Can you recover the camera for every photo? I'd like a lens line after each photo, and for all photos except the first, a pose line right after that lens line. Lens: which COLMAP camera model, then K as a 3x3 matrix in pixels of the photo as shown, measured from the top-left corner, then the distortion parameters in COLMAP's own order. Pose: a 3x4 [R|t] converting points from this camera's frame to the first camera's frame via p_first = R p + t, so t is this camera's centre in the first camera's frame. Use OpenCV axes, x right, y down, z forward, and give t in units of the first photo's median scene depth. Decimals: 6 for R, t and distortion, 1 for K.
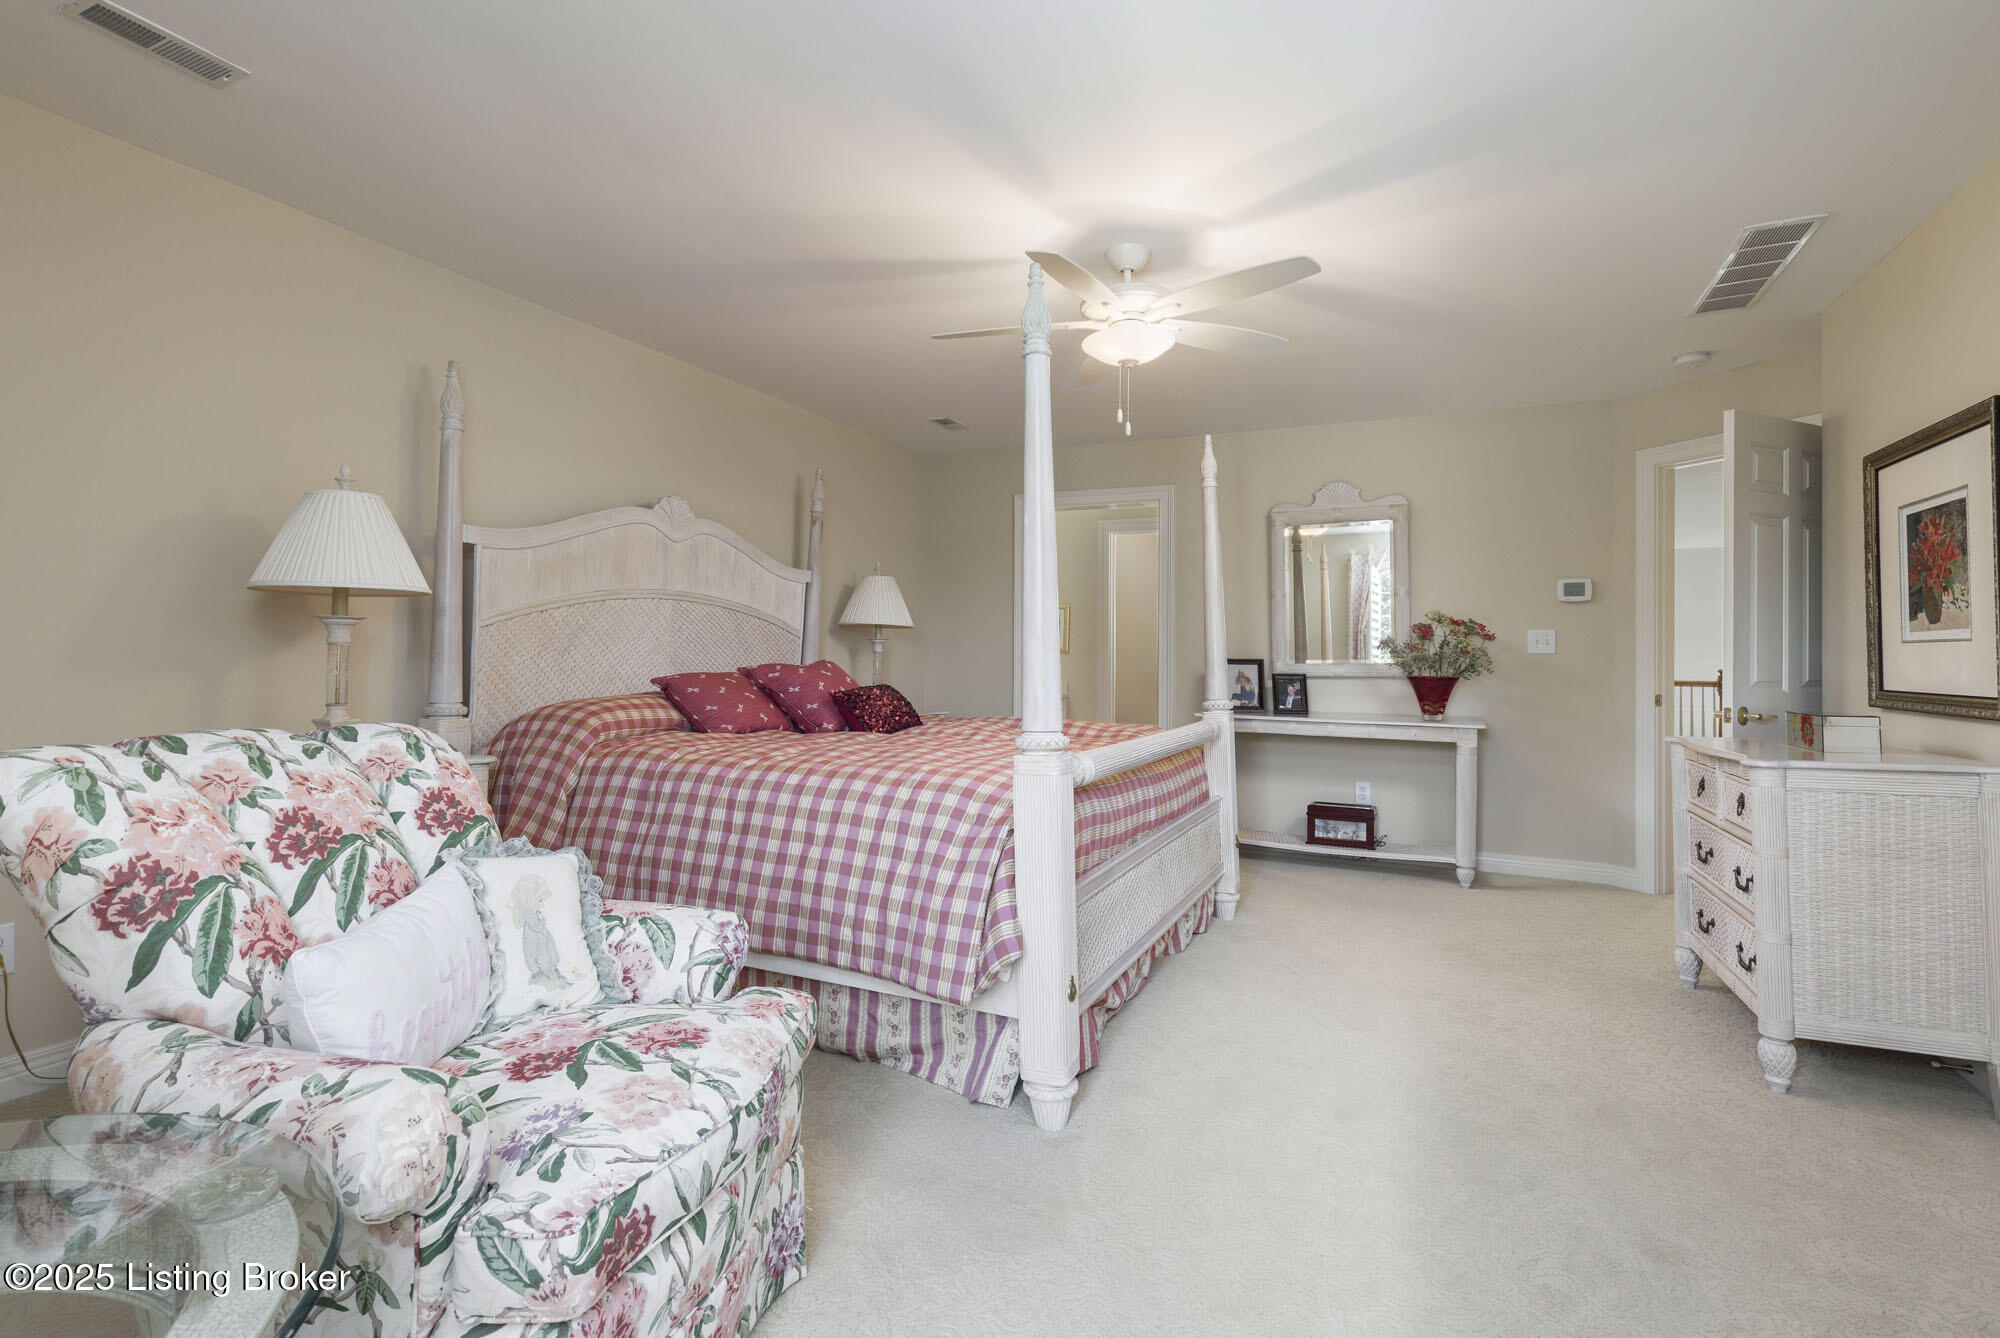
lens RADIAL K [[928.2, 0, 991.5], [0, 928.2, 647.9], [0, 0, 1]] dist [0.001495, -0.000025]
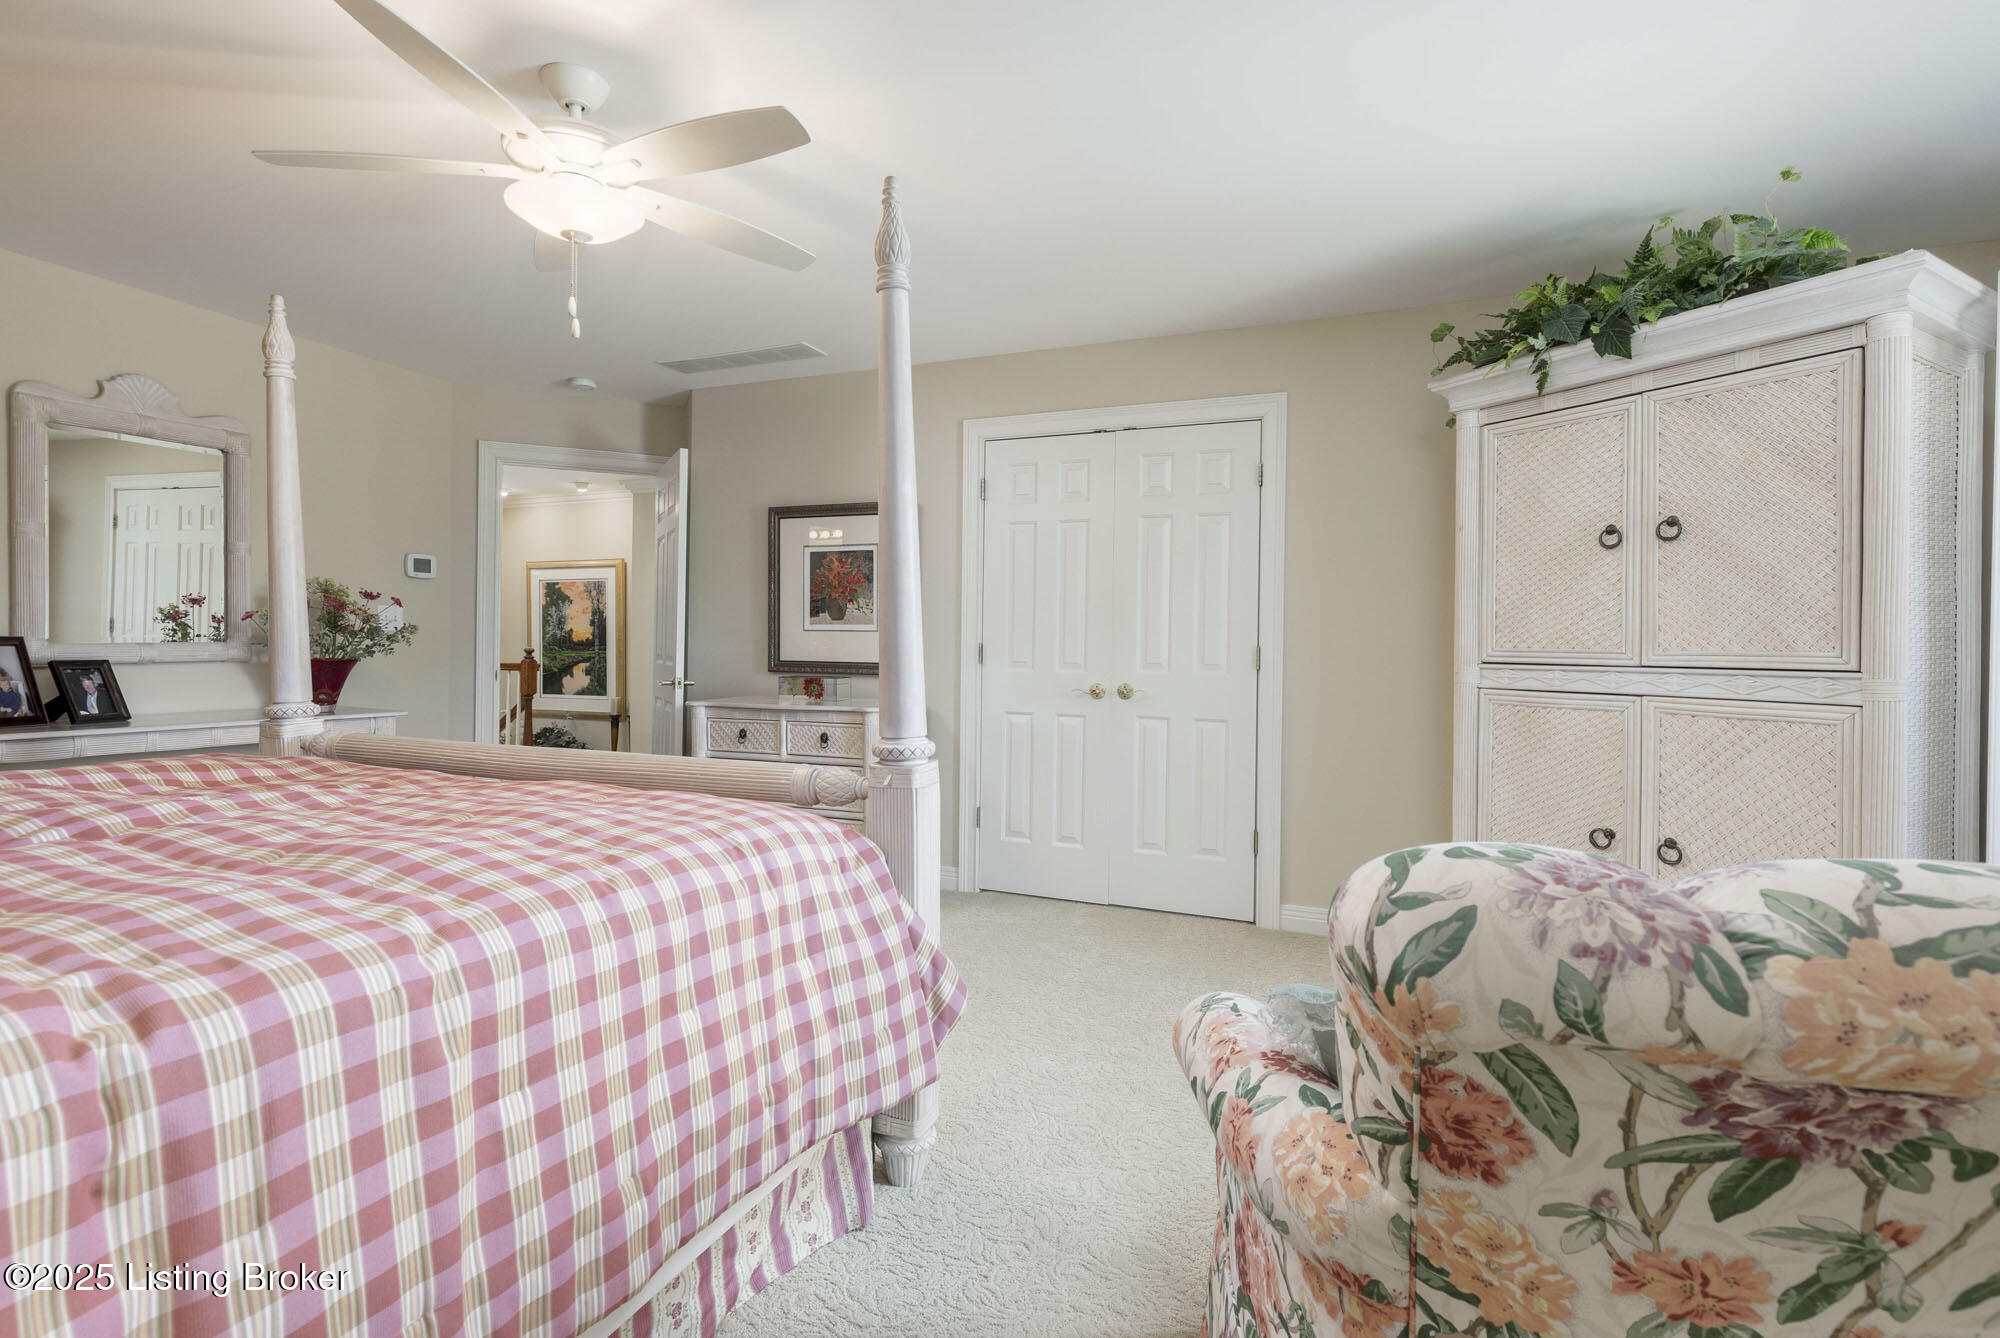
lens RADIAL K [[928.2, 0, 991.5], [0, 928.2, 647.9], [0, 0, 1]] dist [0.001495, -0.000025]
pose [[-0.060429, -0.013559, 0.998080, -0.448353], [-0.021129, 0.999701, 0.012301, -0.001698], [-0.997949, -0.020345, -0.060698, 0.537856]]
